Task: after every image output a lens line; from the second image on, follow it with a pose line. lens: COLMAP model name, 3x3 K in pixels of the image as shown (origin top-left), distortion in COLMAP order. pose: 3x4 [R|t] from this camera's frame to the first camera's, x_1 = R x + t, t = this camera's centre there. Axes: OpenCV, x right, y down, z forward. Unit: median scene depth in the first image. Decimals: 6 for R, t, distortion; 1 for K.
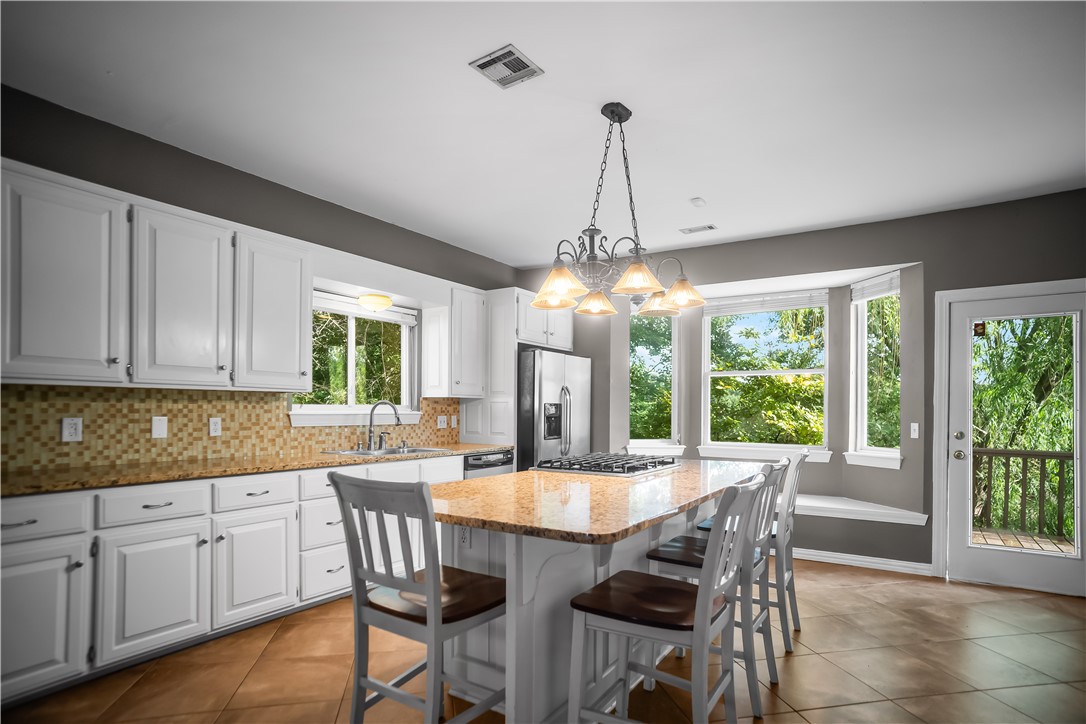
lens RADIAL K [[565.1, 0, 547.0], [0, 565.1, 392.0], [0, 0, 1]] dist [-0.071811, 0.059684]
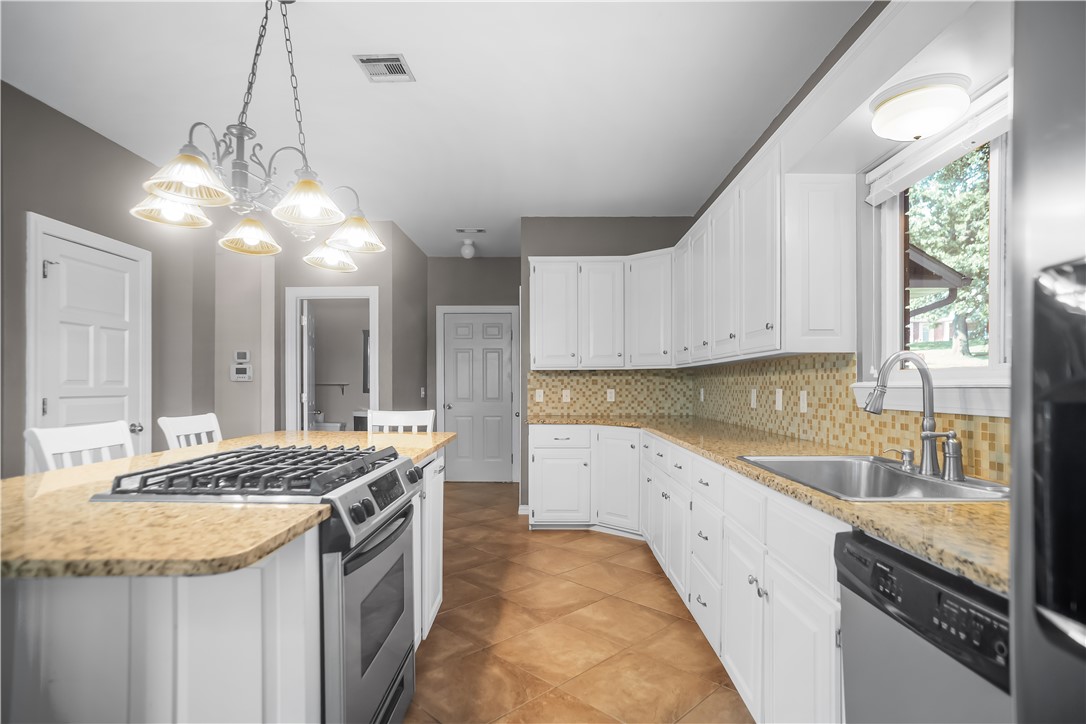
lens RADIAL K [[623.3, 0, 542.3], [0, 623.3, 386.7], [0, 0, 1]] dist [0.000066, 0.000036]
pose [[-0.853045, 0.004259, -0.521821, 0.215527], [0.022044, 0.999368, -0.027881, 0.056277], [0.521372, -0.035287, -0.852599, 1.546883]]
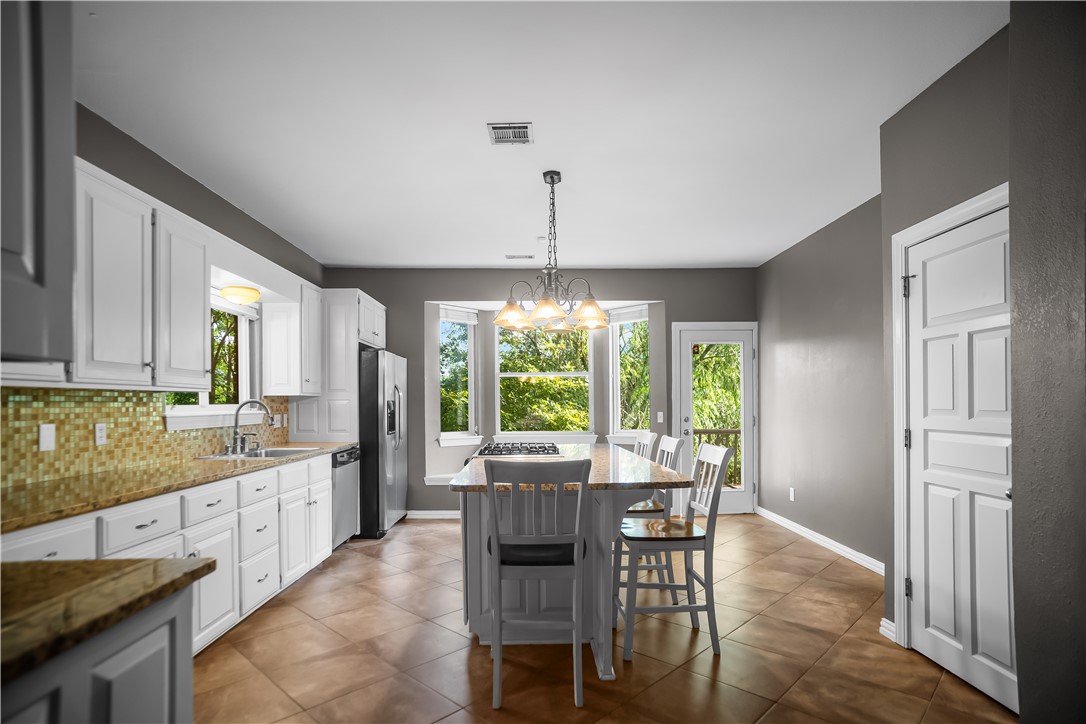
lens RADIAL K [[556.7, 0, 551.8], [0, 556.7, 376.0], [0, 0, 1]] dist [-0.067994, 0.055494]
pose [[0.828750, 0.013369, 0.559459, -0.481605], [-0.002824, 0.999802, -0.019708, -0.009647], [-0.559611, 0.014753, 0.828624, -0.051490]]
